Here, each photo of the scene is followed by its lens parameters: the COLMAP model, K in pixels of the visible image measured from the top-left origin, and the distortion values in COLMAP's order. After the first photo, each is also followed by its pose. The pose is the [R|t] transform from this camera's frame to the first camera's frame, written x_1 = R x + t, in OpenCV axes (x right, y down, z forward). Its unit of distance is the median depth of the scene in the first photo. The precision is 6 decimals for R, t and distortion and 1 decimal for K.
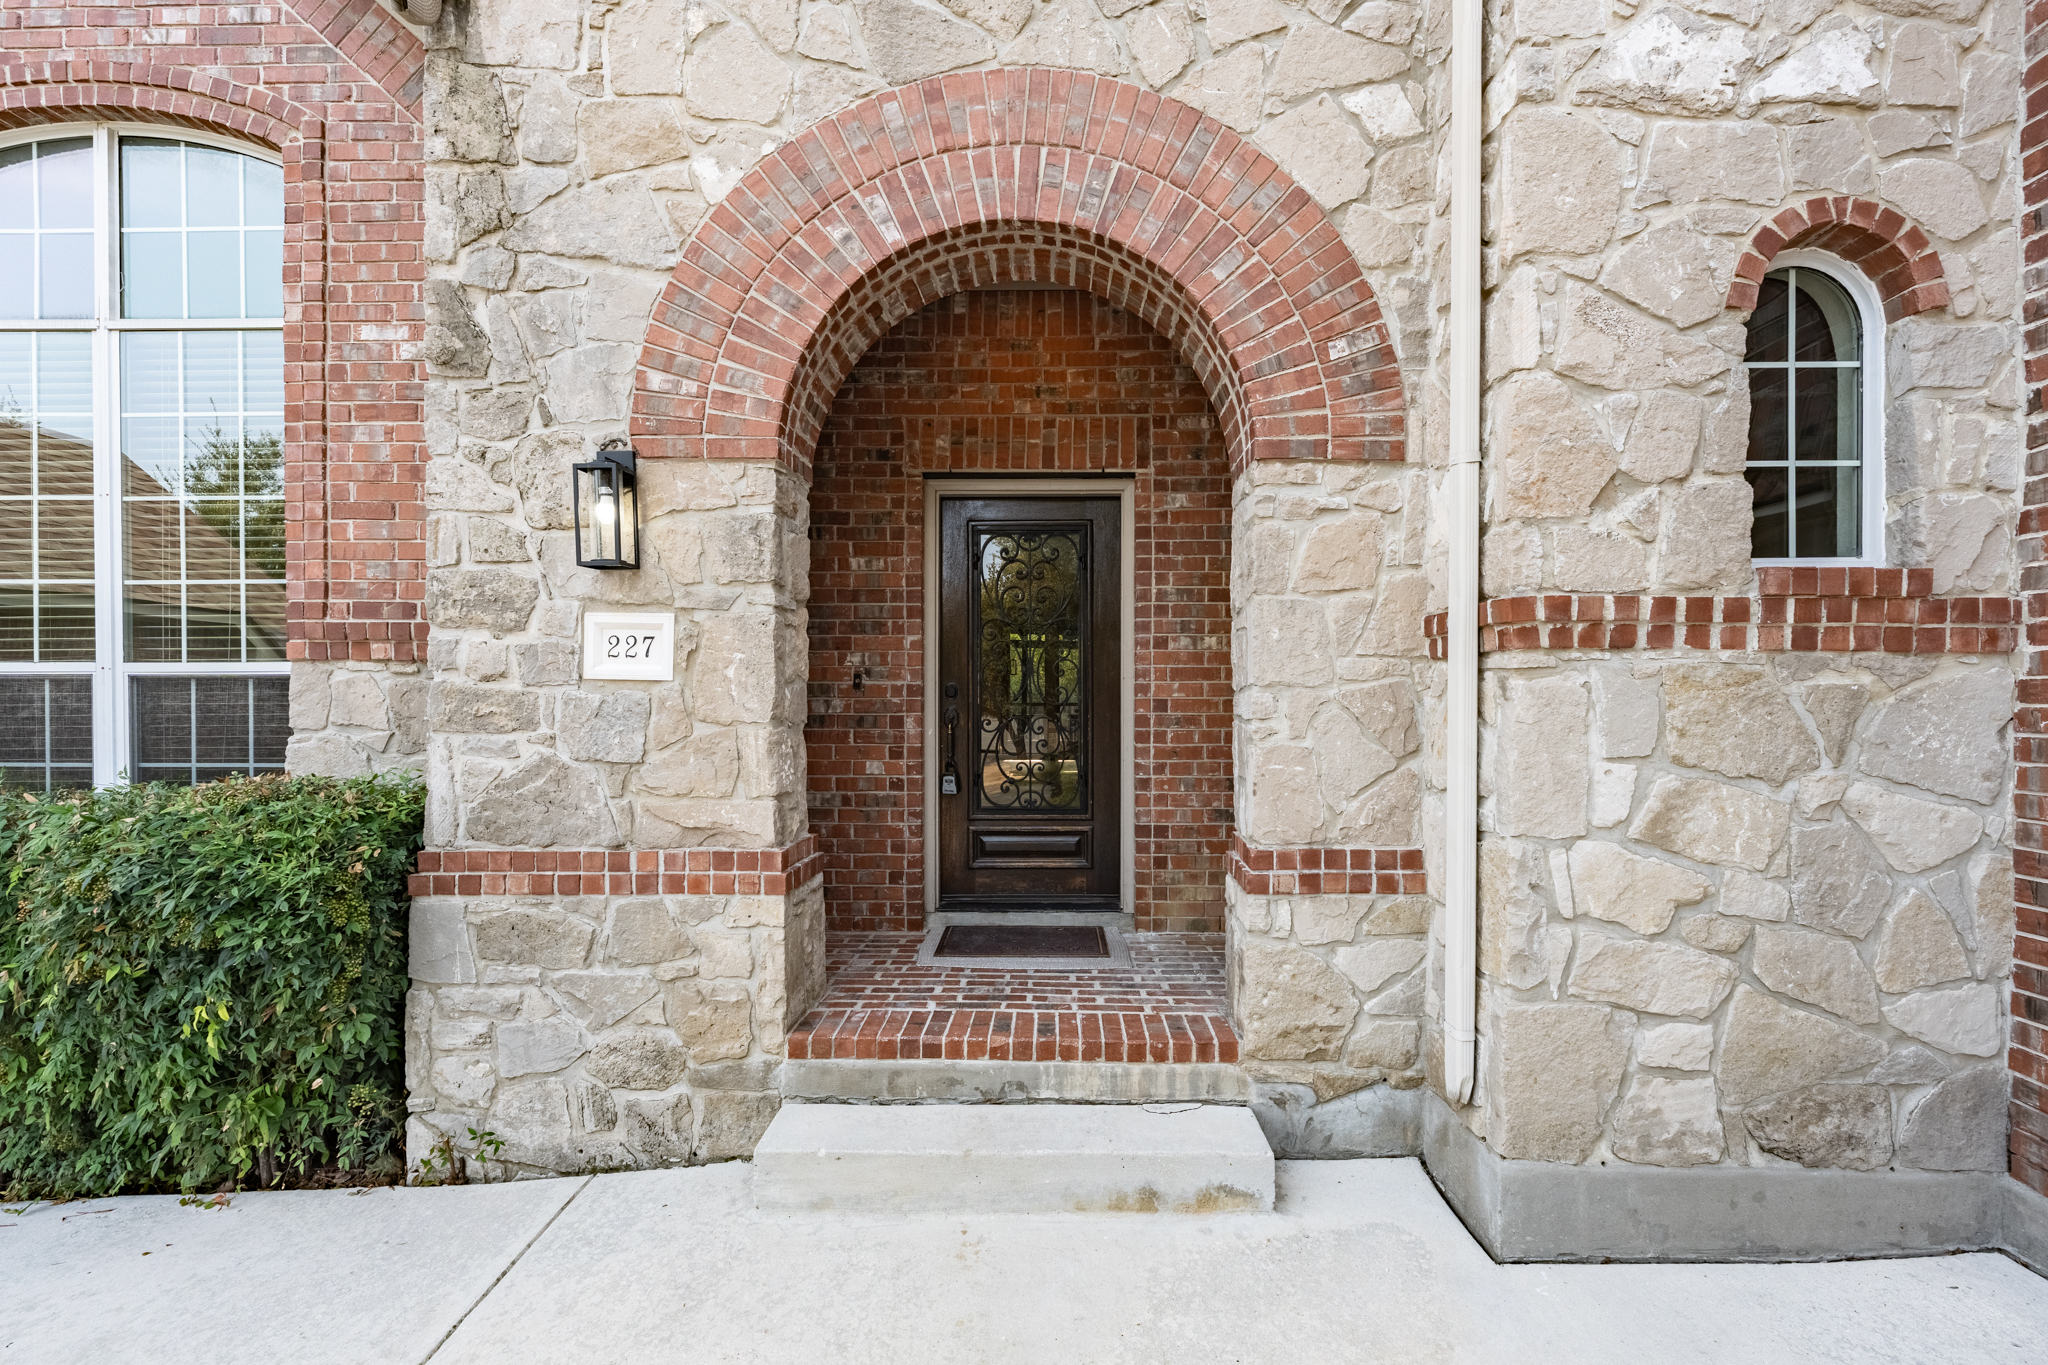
lens RADIAL K [[844.5, 0, 1026.7], [0, 844.5, 710.5], [0, 0, 1]] dist [-0.000388, -0.000111]
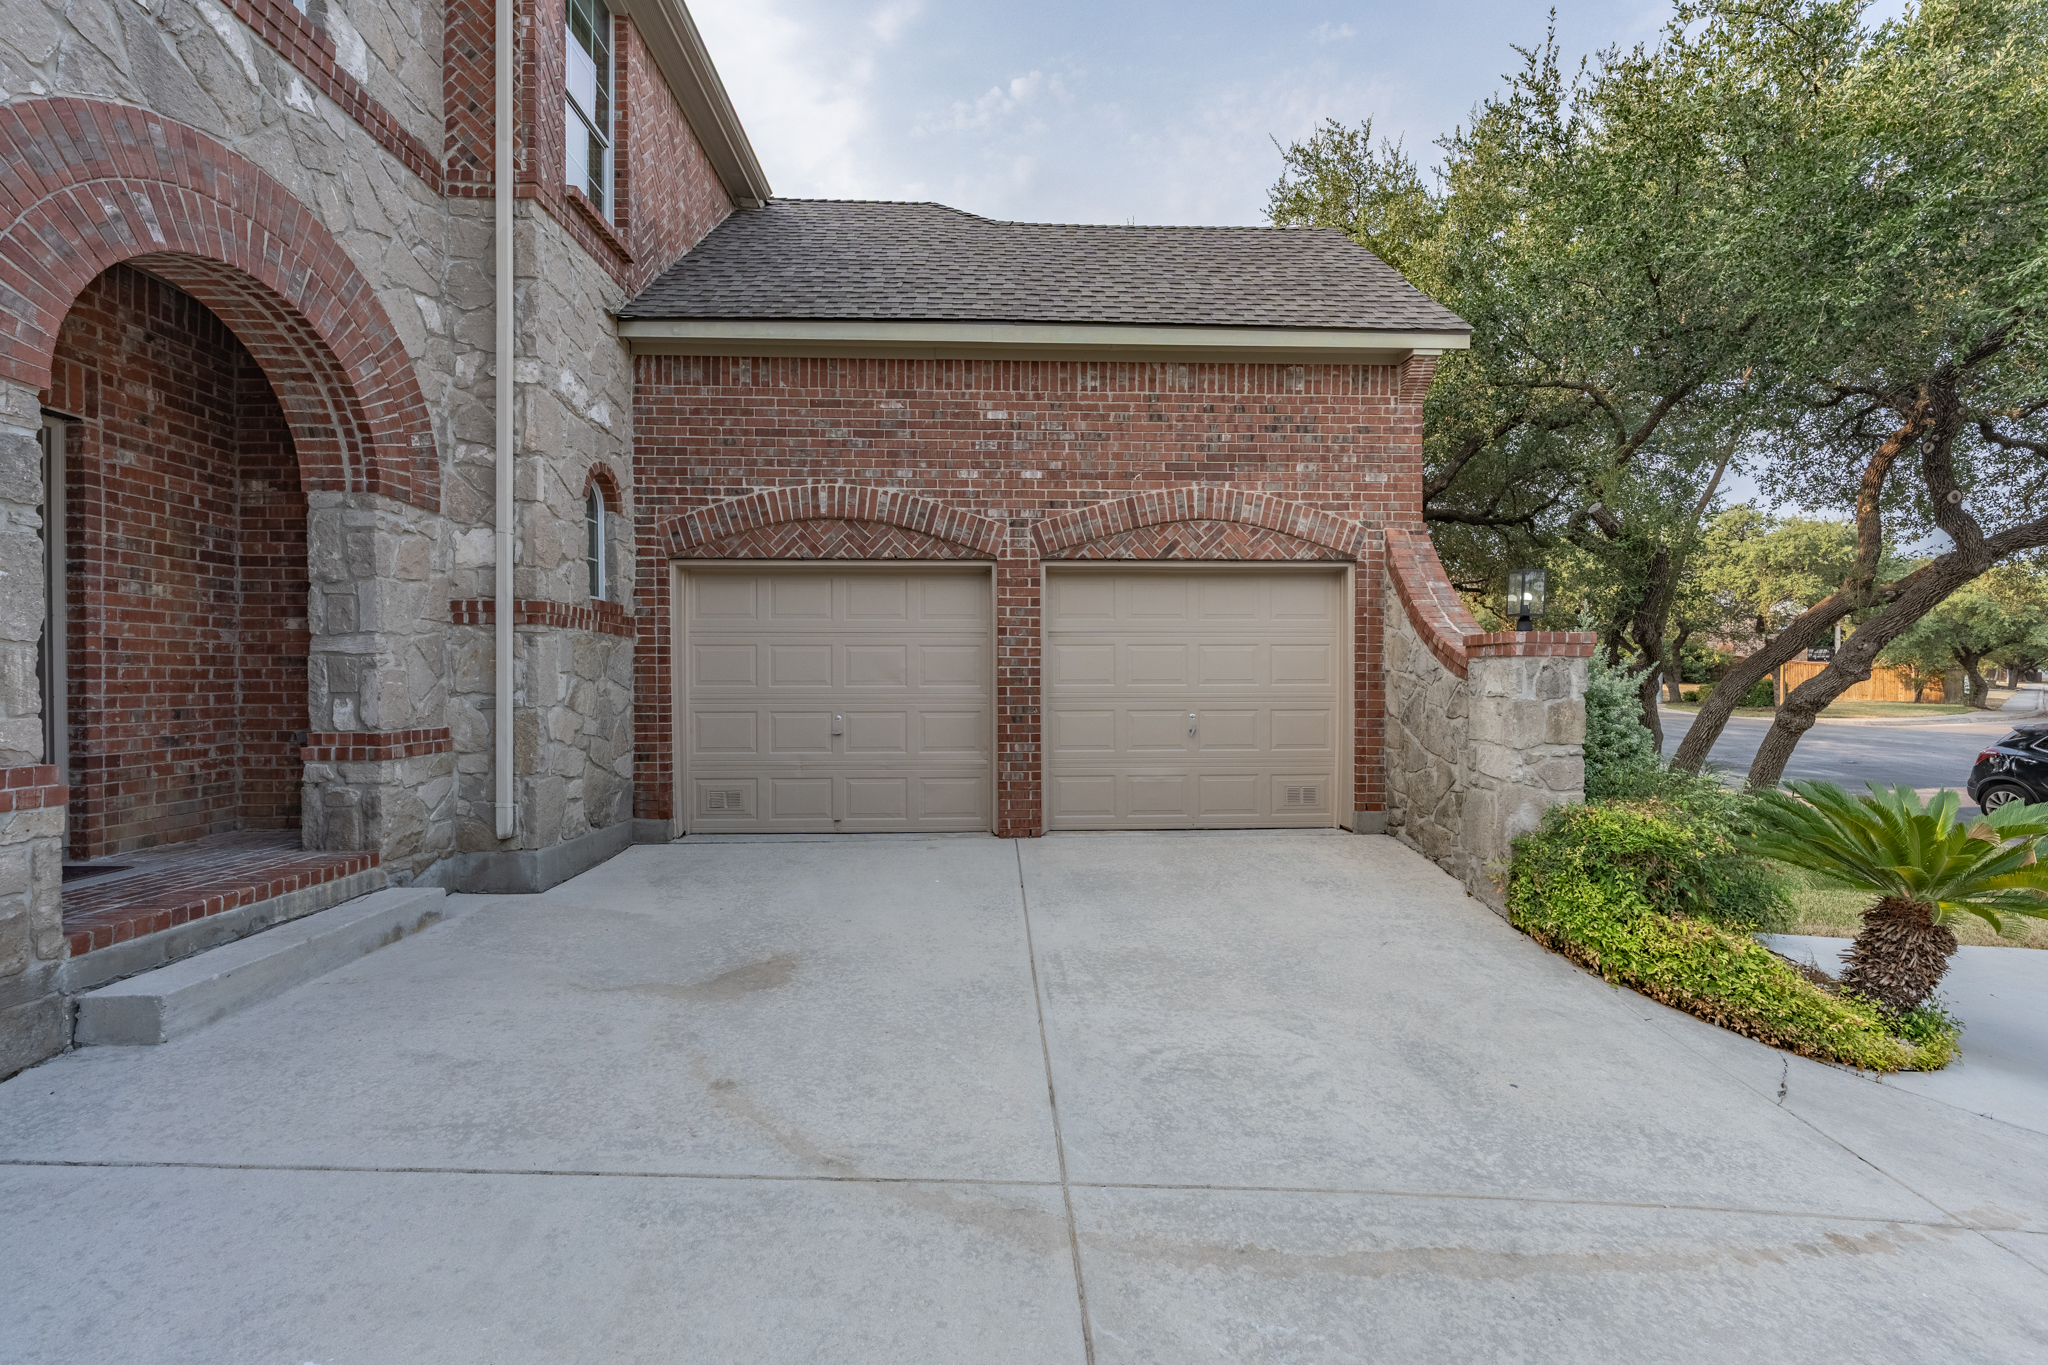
lens RADIAL K [[764.4, 0, 1024.0], [0, 764.4, 682.5], [0, 0, 1]] dist [0.000165, 0.000074]
pose [[-0.065436, -0.008087, 0.997824, -1.285117], [0.008295, 0.999928, 0.008648, 0.064506], [-0.997822, 0.008843, -0.065364, -0.138648]]
